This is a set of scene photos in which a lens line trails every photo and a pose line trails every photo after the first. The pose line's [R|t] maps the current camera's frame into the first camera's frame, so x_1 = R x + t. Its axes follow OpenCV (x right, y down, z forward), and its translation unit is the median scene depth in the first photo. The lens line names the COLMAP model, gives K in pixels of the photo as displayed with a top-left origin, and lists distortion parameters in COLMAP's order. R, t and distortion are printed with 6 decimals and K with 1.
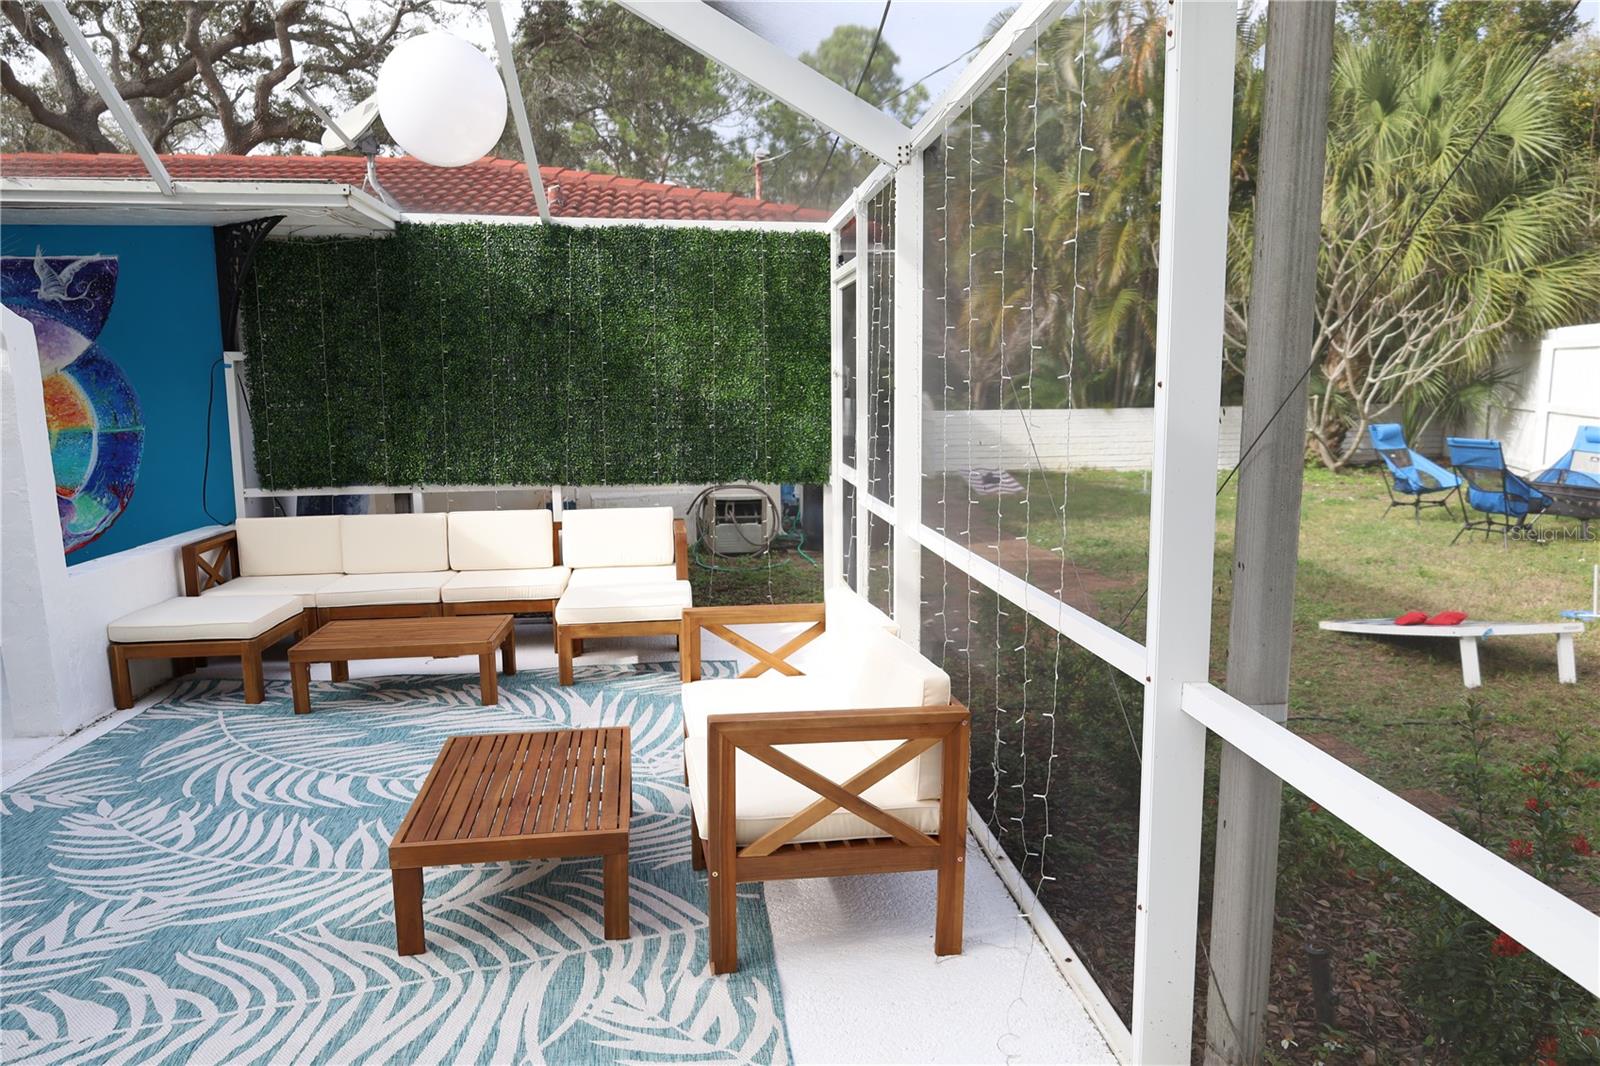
lens RADIAL K [[1068.1, 0, 800.0], [0, 1068.1, 533.0], [0, 0, 1]] dist [0.000199, 0.000007]
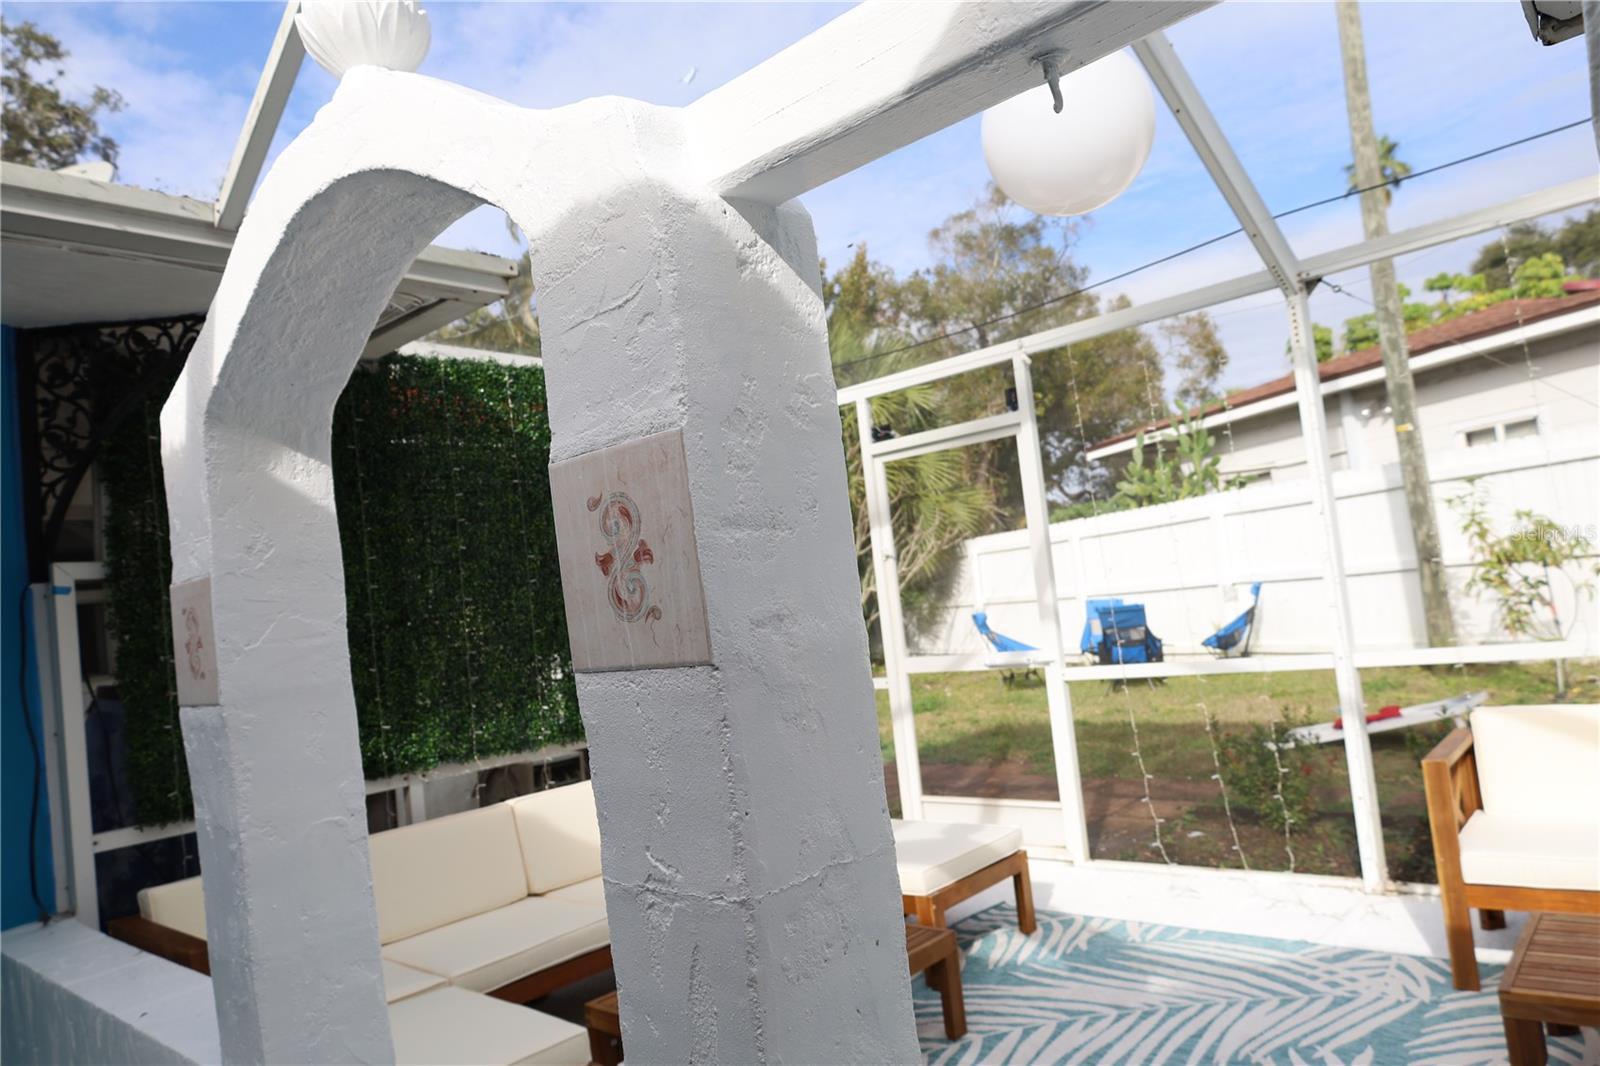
lens RADIAL K [[1068.1, 0, 800.0], [0, 1068.1, 533.0], [0, 0, 1]] dist [0.000199, 0.000007]
pose [[0.753496, -0.032423, 0.656653, -0.623576], [0.197435, 0.963842, -0.178963, -0.025607], [-0.627107, 0.264494, 0.732653, 0.423277]]
